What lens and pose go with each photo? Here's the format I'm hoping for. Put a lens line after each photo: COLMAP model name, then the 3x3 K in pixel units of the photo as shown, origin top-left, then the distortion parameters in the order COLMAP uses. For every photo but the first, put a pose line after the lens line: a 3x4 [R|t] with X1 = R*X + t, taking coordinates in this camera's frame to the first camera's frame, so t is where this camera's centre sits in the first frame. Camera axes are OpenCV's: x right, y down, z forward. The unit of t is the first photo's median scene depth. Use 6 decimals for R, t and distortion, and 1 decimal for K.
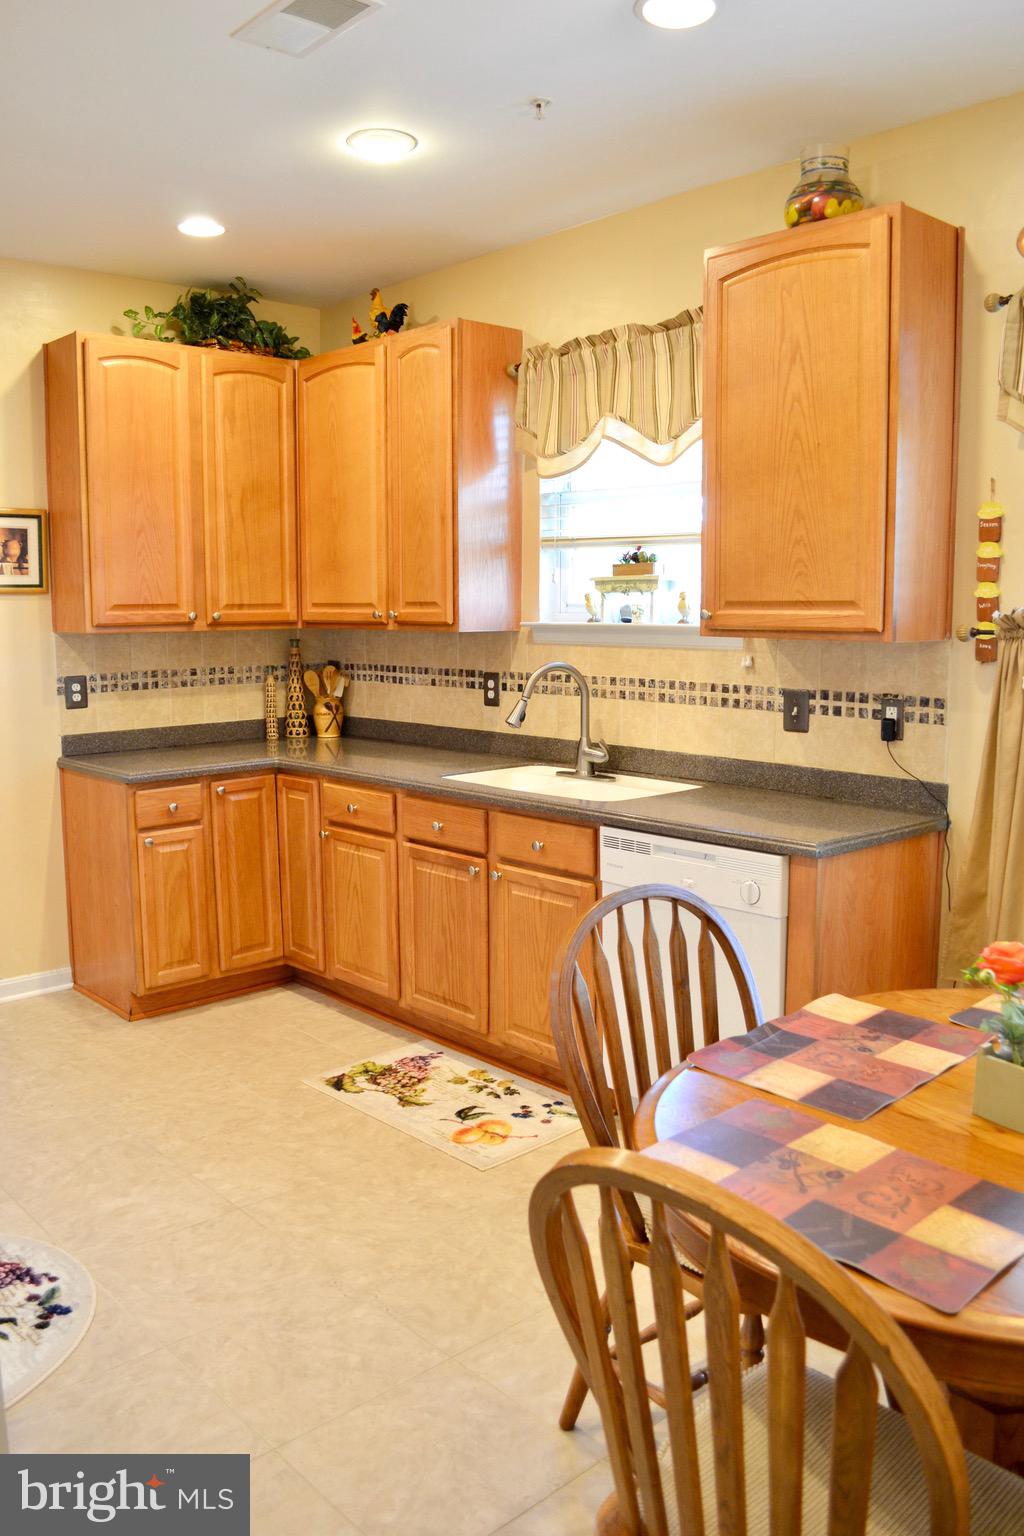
lens RADIAL K [[1224.1, 0, 503.8], [0, 1224.1, 761.9], [0, 0, 1]] dist [-0.076059, 0.004932]
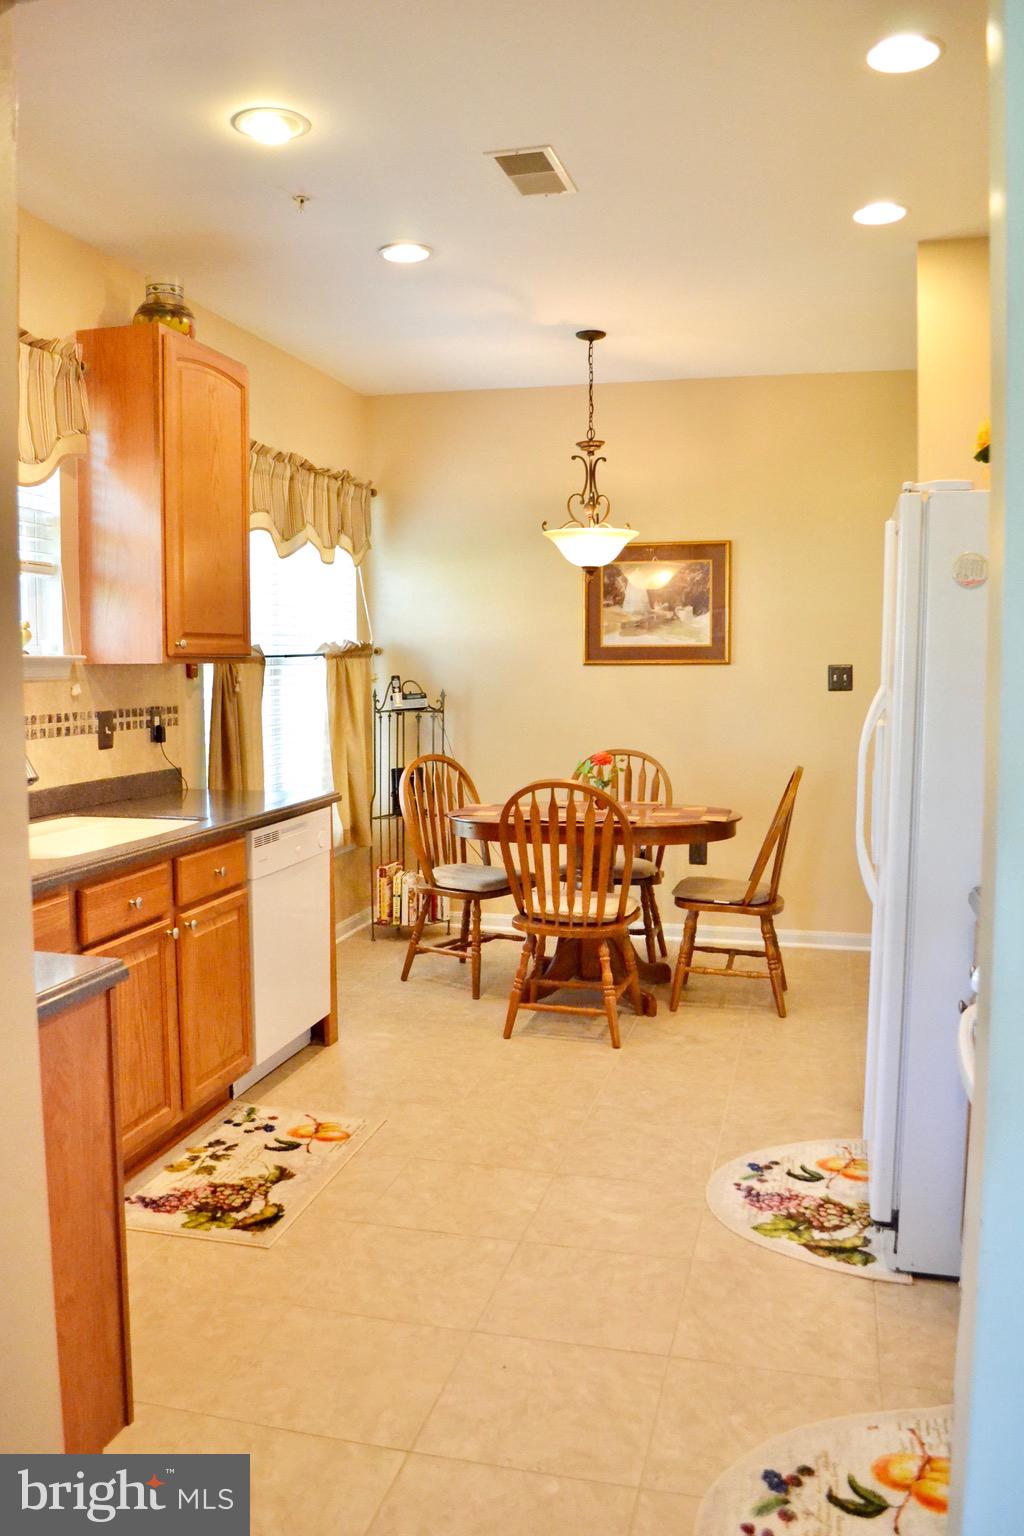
lens RADIAL K [[1224.1, 0, 503.8], [0, 1224.1, 761.9], [0, 0, 1]] dist [-0.076059, 0.004932]
pose [[-0.546691, -0.064620, 0.834837, -0.913695], [0.112028, 0.982409, 0.149405, -0.141095], [-0.829806, 0.175204, -0.529835, 1.304353]]
